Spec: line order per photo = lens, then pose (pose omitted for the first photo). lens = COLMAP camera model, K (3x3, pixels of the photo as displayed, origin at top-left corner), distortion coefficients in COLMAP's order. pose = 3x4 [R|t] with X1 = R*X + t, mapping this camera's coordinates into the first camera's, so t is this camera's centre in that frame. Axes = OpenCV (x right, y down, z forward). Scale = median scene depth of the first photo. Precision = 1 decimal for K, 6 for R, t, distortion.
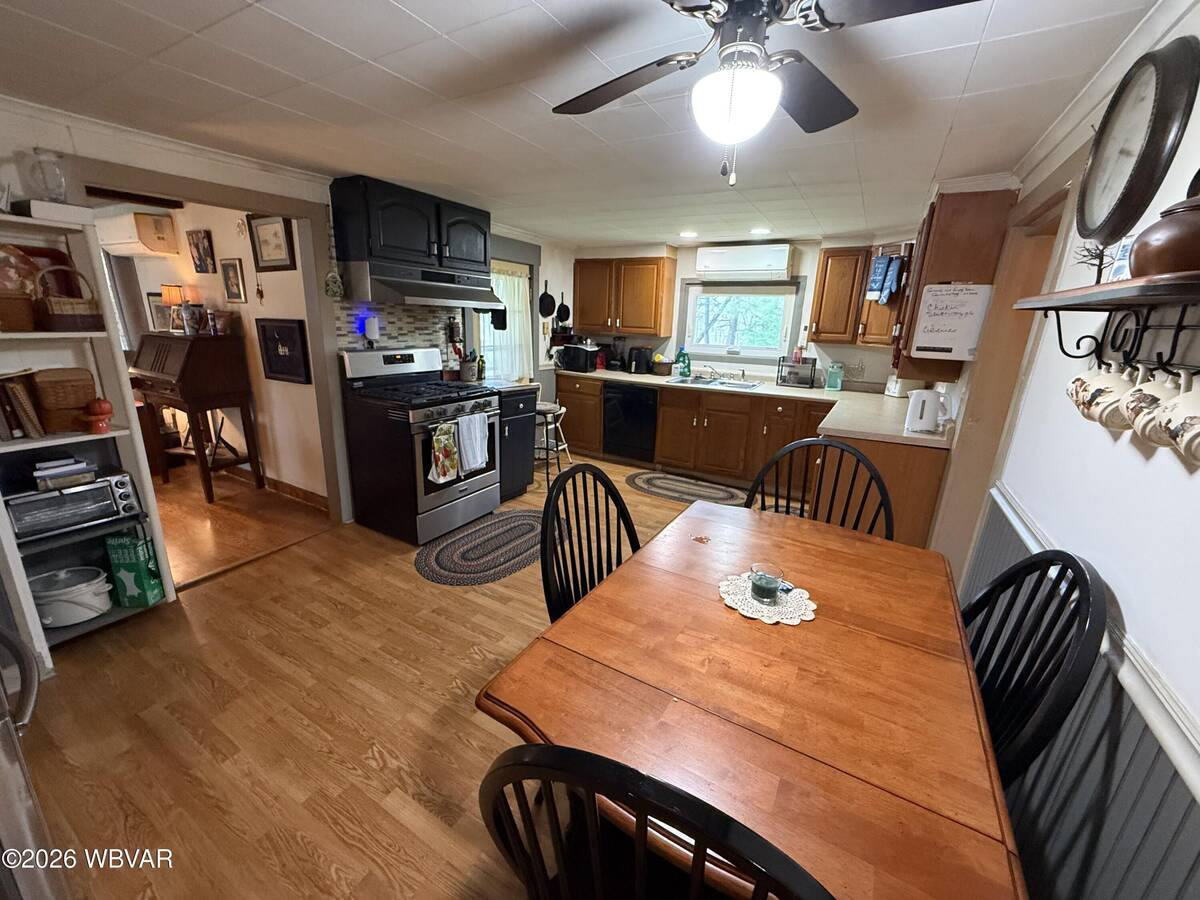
lens RADIAL K [[478.7, 0, 590.0], [0, 478.7, 448.9], [0, 0, 1]] dist [-0.004090, 0.000808]
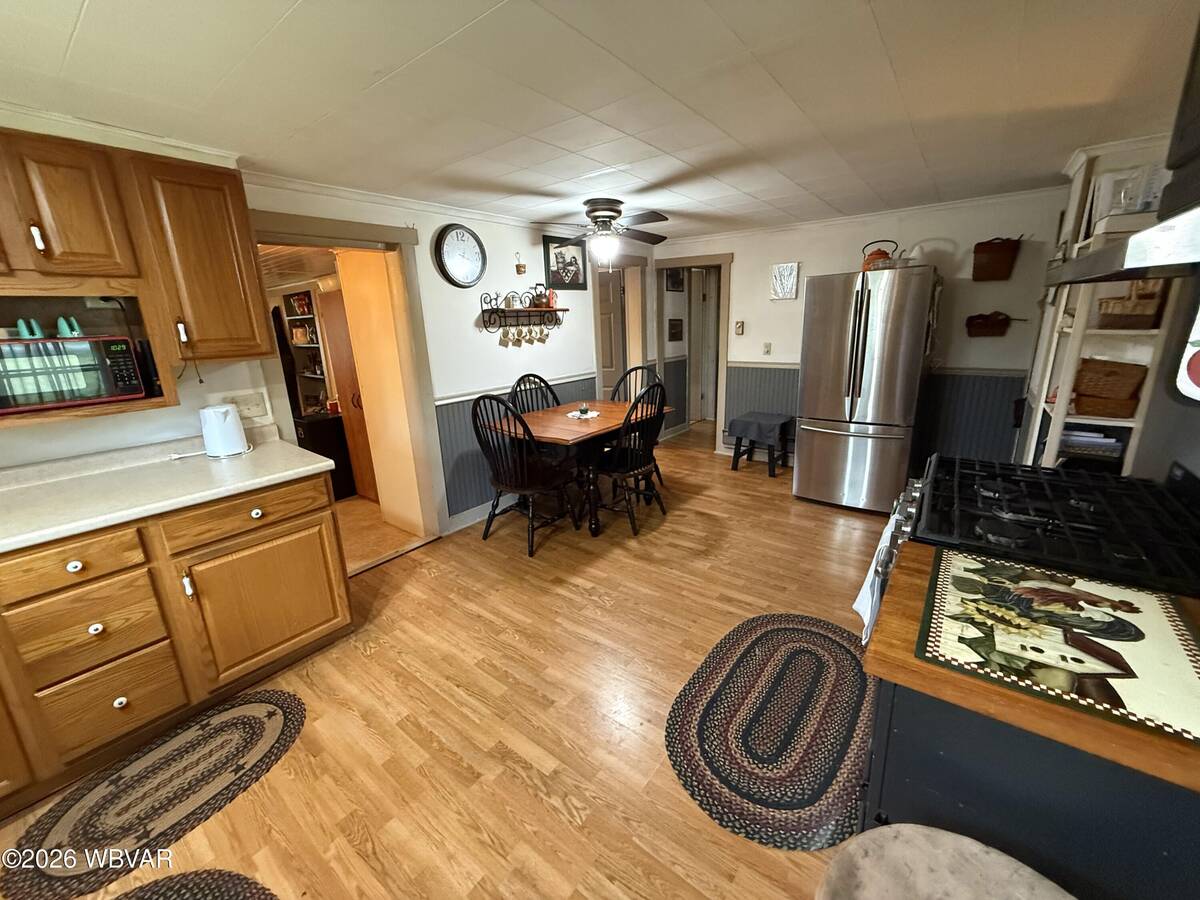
lens RADIAL K [[478.7, 0, 590.4], [0, 478.7, 446.5], [0, 0, 1]] dist [-0.004090, 0.000808]
pose [[-0.991688, -0.036903, 0.123263, -0.008178], [0.031355, 0.859799, 0.509669, -0.334678], [-0.124790, 0.509297, -0.851495, 1.216157]]
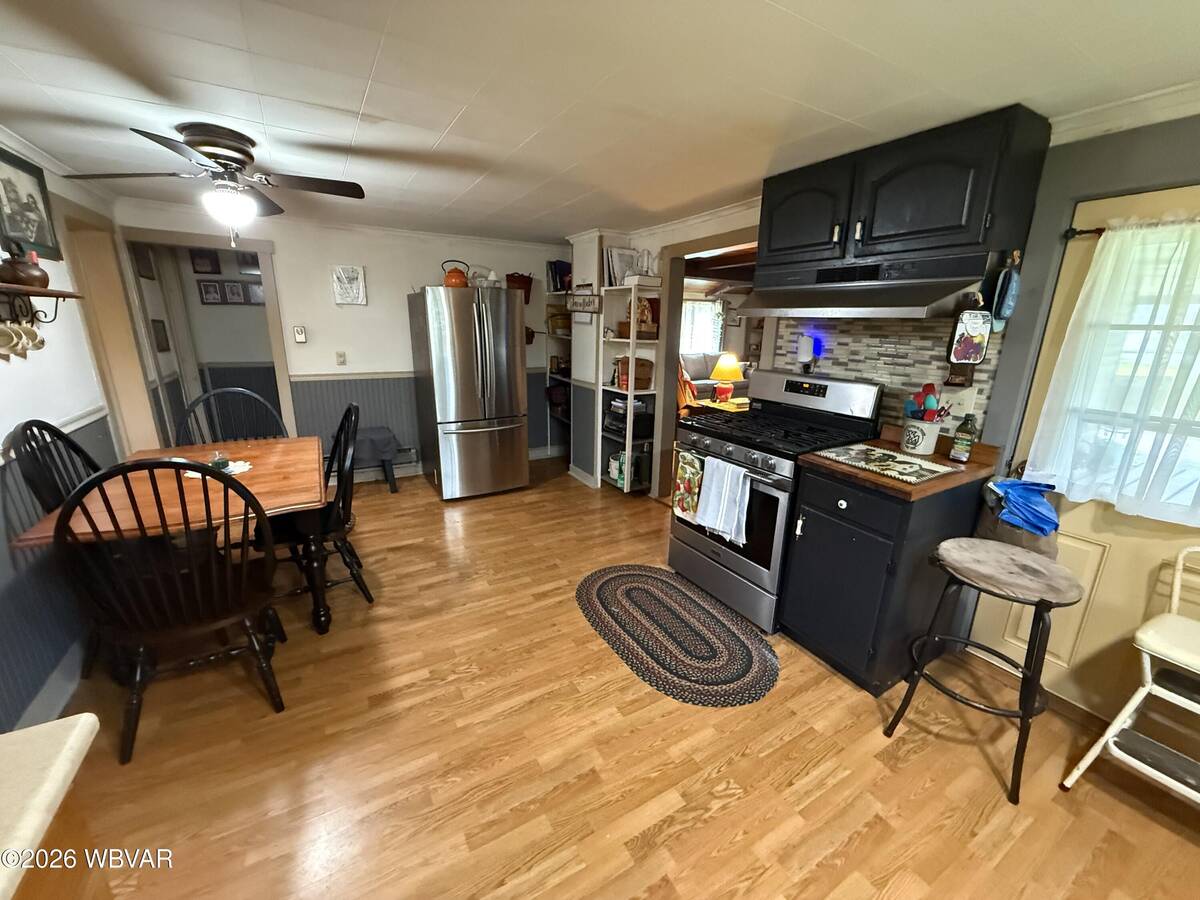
lens RADIAL K [[478.7, 0, 600.8], [0, 478.7, 450.3], [0, 0, 1]] dist [-0.004090, 0.000808]
pose [[-0.476454, 0.179639, -0.860652, 0.416418], [-0.271093, 0.901191, 0.338177, -0.248801], [0.836361, 0.394442, -0.380677, 0.973342]]
